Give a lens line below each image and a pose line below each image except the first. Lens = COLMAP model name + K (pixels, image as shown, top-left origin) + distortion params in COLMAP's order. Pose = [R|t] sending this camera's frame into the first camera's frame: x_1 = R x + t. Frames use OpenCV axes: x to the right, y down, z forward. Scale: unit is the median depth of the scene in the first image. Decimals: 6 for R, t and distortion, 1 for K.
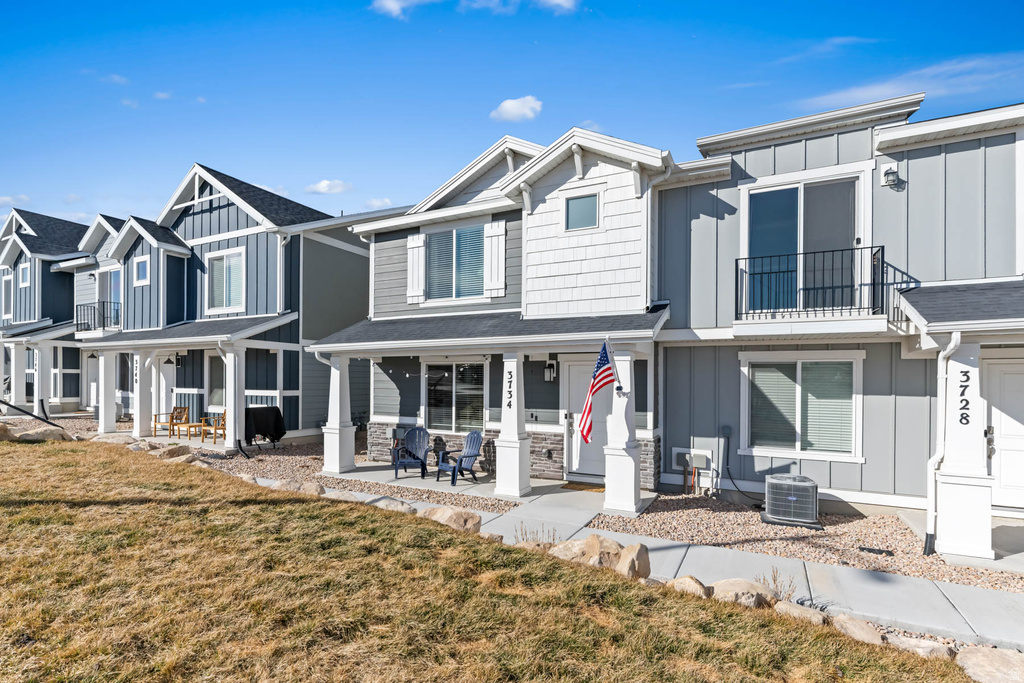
lens RADIAL K [[491.6, 0, 511.3], [0, 491.6, 378.8], [0, 0, 1]] dist [-0.001829, -0.000455]
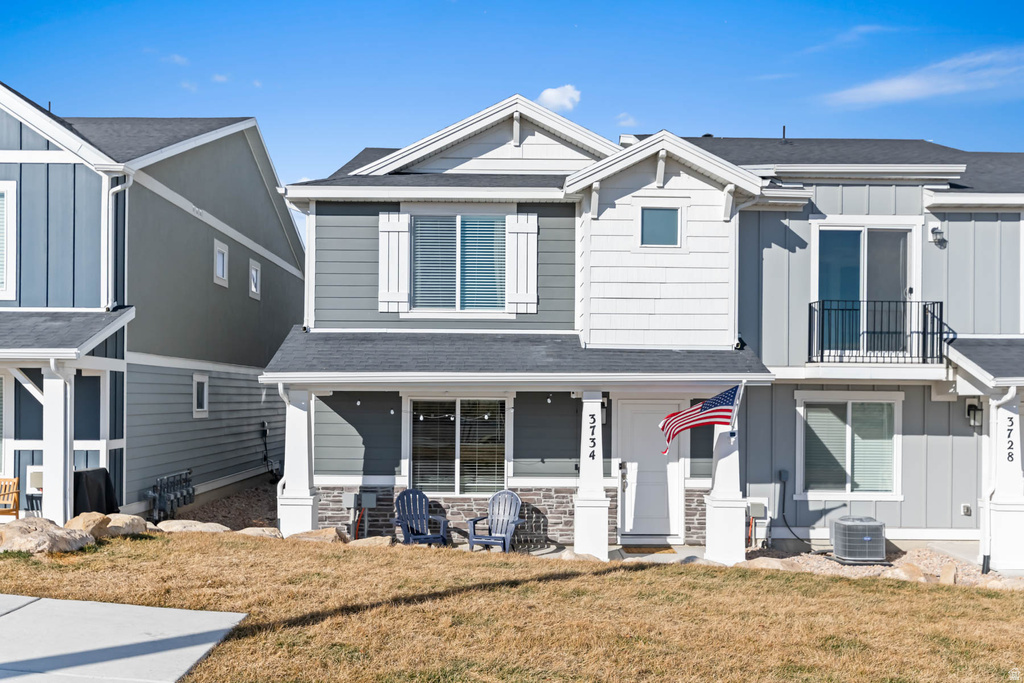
lens RADIAL K [[877.5, 0, 512.0], [0, 877.5, 393.0], [0, 0, 1]] dist [-0.002495, 0.003180]
pose [[0.881239, 0.000455, 0.472672, -0.800119], [-0.001799, 0.999996, 0.002390, -0.053306], [-0.472668, -0.002956, 0.881235, -0.220357]]
